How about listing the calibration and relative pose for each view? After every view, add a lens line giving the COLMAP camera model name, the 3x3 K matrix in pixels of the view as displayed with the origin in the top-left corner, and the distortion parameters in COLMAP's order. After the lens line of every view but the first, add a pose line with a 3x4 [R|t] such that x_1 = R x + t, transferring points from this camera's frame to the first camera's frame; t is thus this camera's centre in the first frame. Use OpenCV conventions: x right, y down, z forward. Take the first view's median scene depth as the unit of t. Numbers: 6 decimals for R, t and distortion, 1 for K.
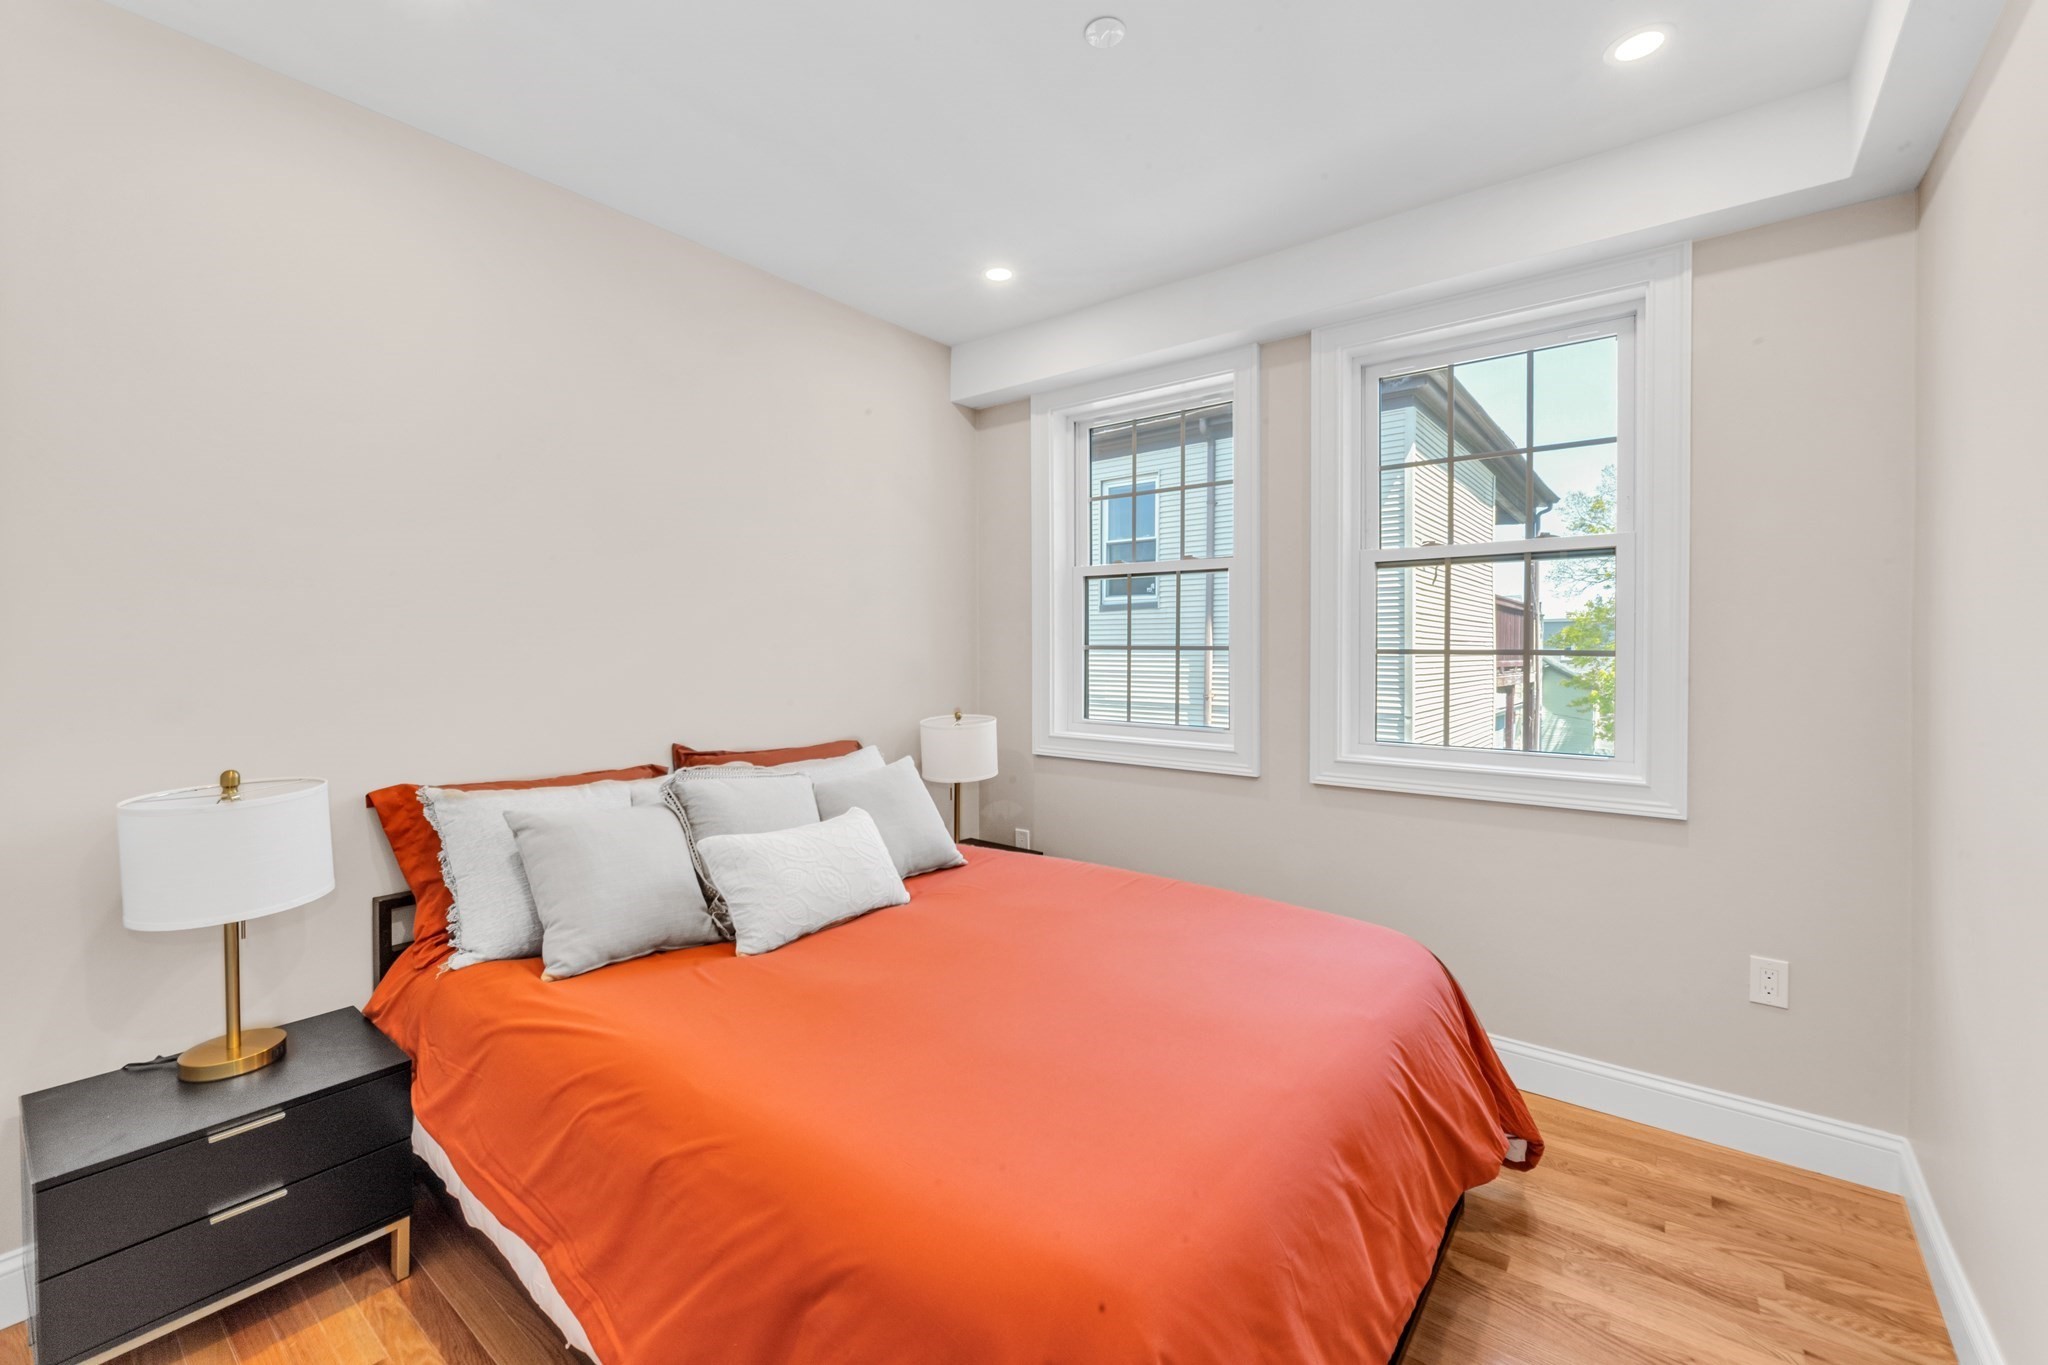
lens RADIAL K [[840.2, 0, 1034.1], [0, 840.2, 660.3], [0, 0, 1]] dist [0.001181, 0.000176]
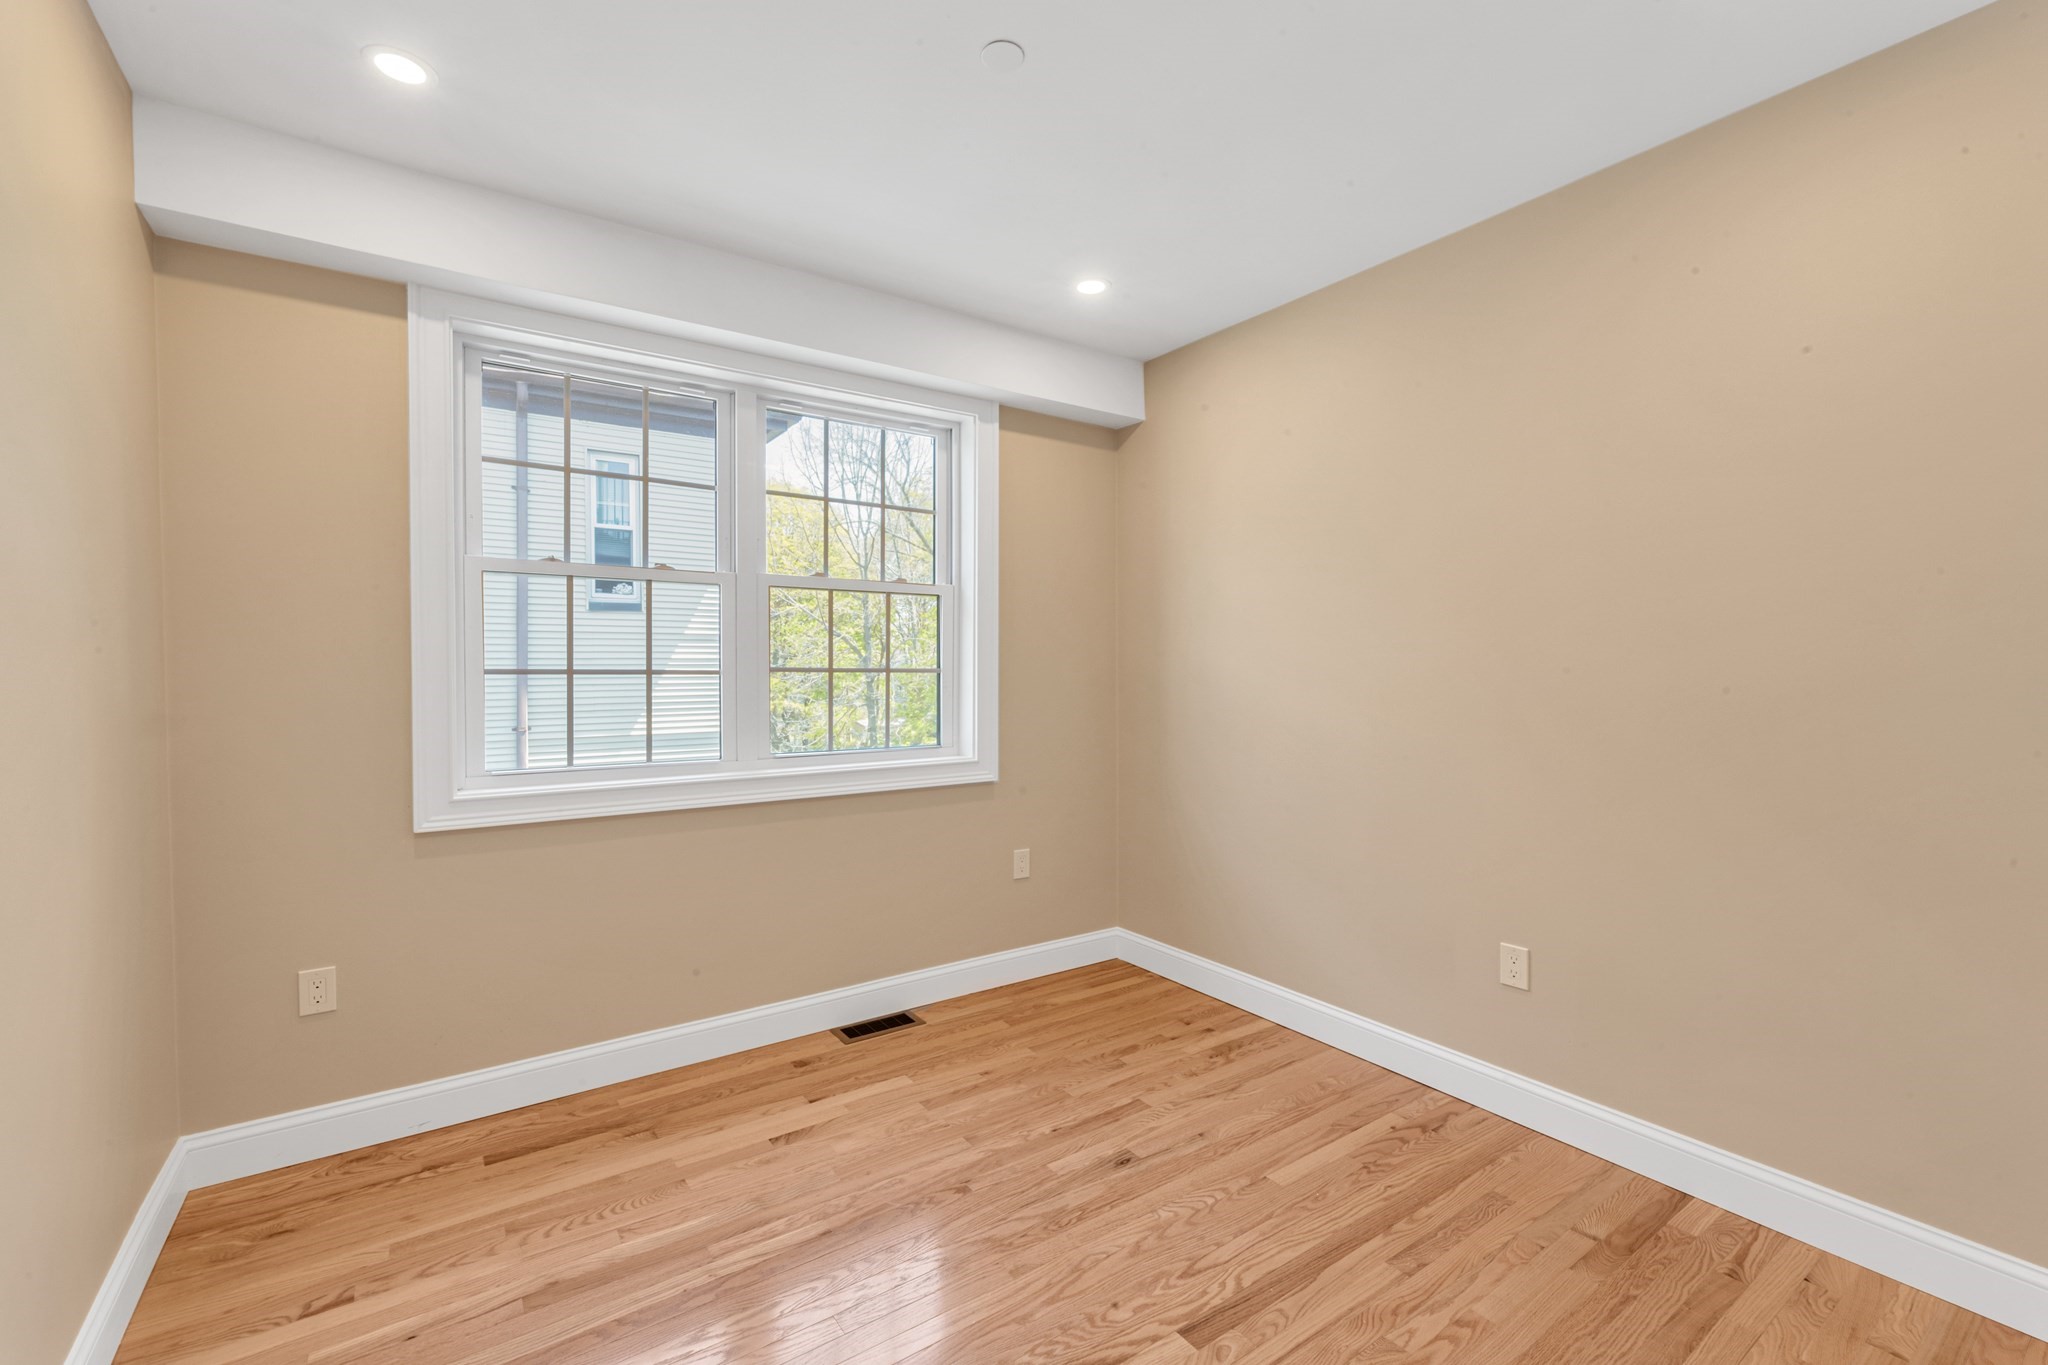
lens RADIAL K [[816.2, 0, 1026.5], [0, 816.2, 664.3], [0, 0, 1]] dist [0.000198, -0.000014]
pose [[0.260961, -0.009040, 0.965307, -0.467736], [0.026178, 0.999655, 0.002285, -0.011290], [-0.964994, 0.024674, 0.261107, 0.383943]]
